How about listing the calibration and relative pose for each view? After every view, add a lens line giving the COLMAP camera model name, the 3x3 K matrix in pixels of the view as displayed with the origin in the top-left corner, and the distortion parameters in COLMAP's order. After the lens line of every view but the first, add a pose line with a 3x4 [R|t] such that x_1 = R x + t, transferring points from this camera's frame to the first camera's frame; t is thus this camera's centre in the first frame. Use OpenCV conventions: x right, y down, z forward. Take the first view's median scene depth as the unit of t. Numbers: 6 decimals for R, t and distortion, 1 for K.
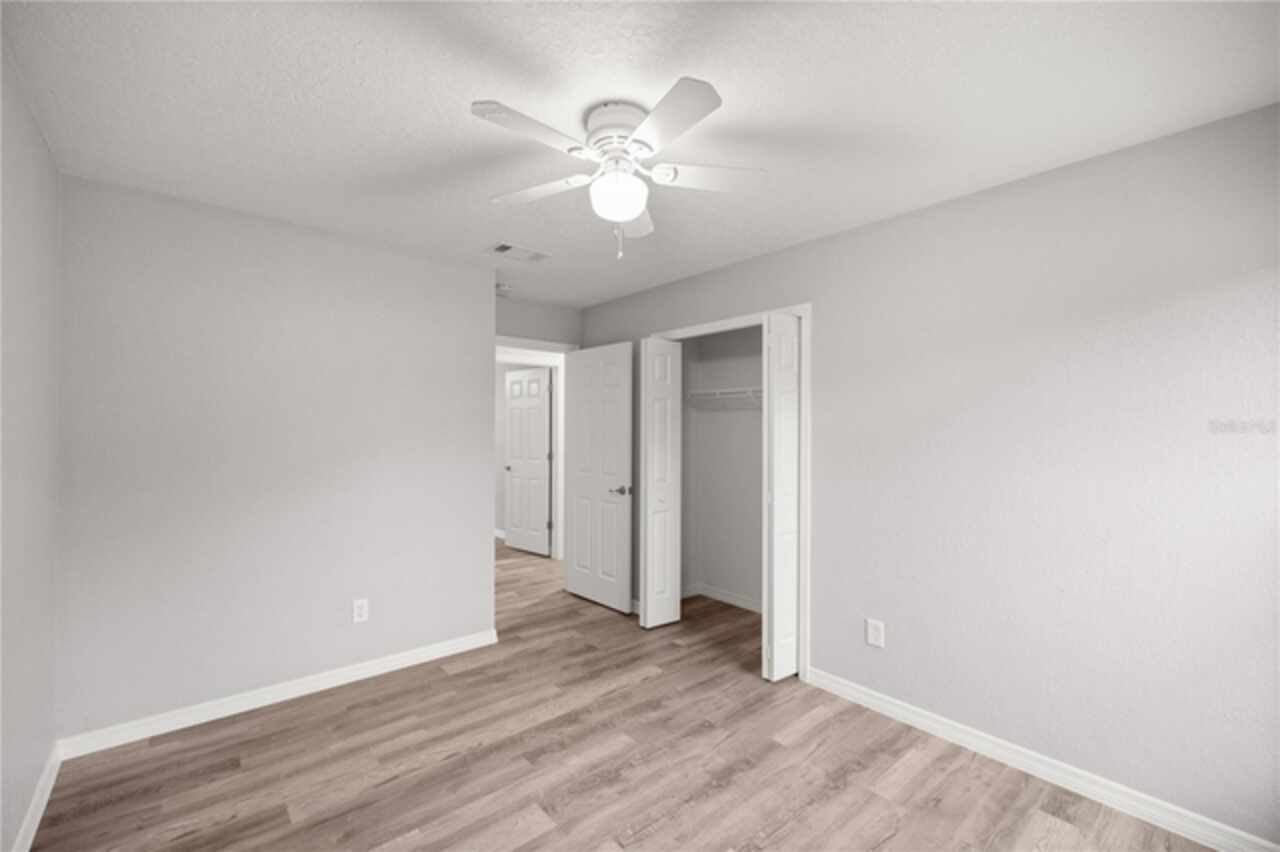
lens RADIAL K [[533.2, 0, 637.4], [0, 533.2, 430.5], [0, 0, 1]] dist [0.001646, 0.000197]
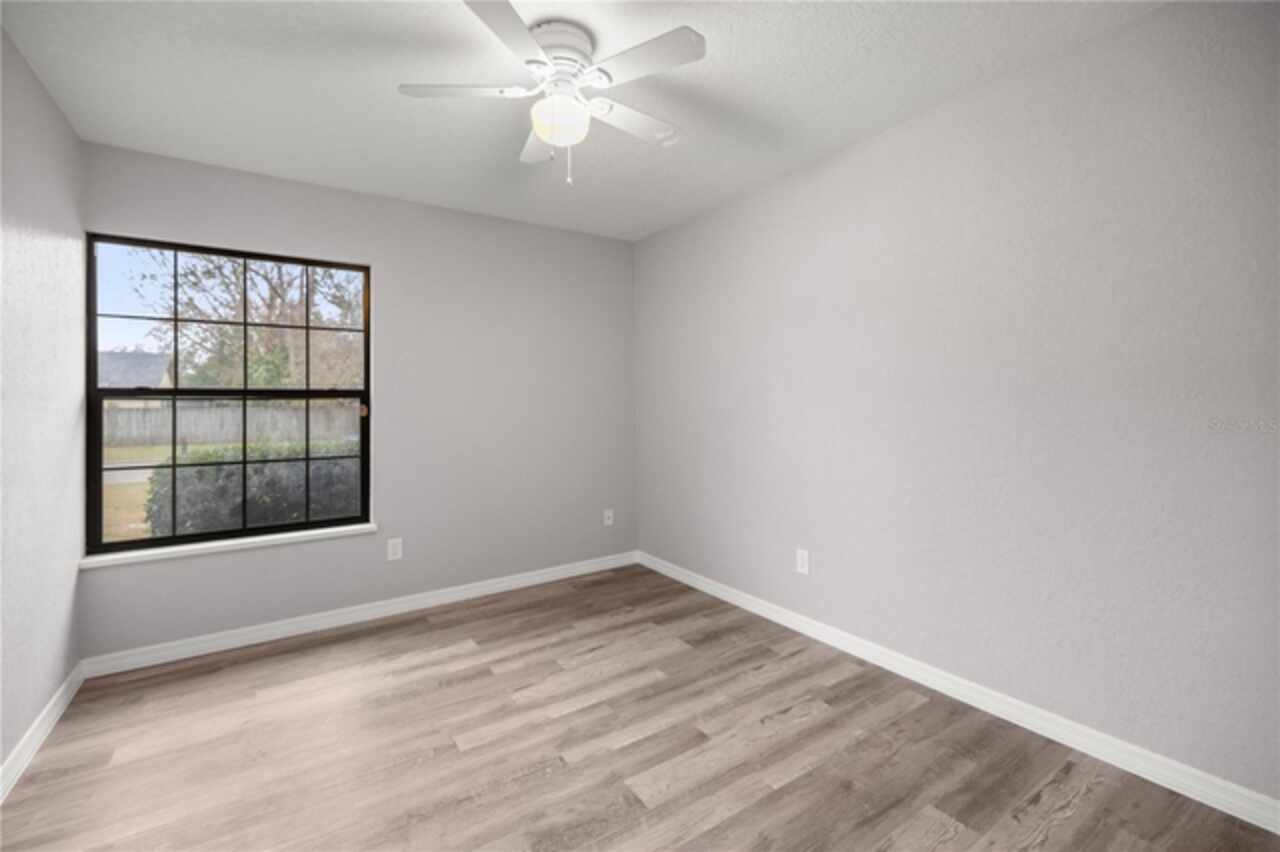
lens RADIAL K [[540.4, 0, 639.6], [0, 540.4, 408.0], [0, 0, 1]] dist [-0.000285, -0.000019]
pose [[-0.993166, 0.002353, 0.116691, -0.276875], [0.003044, 0.999979, 0.005743, 0.089139], [-0.116675, 0.006059, -0.993152, 1.841512]]
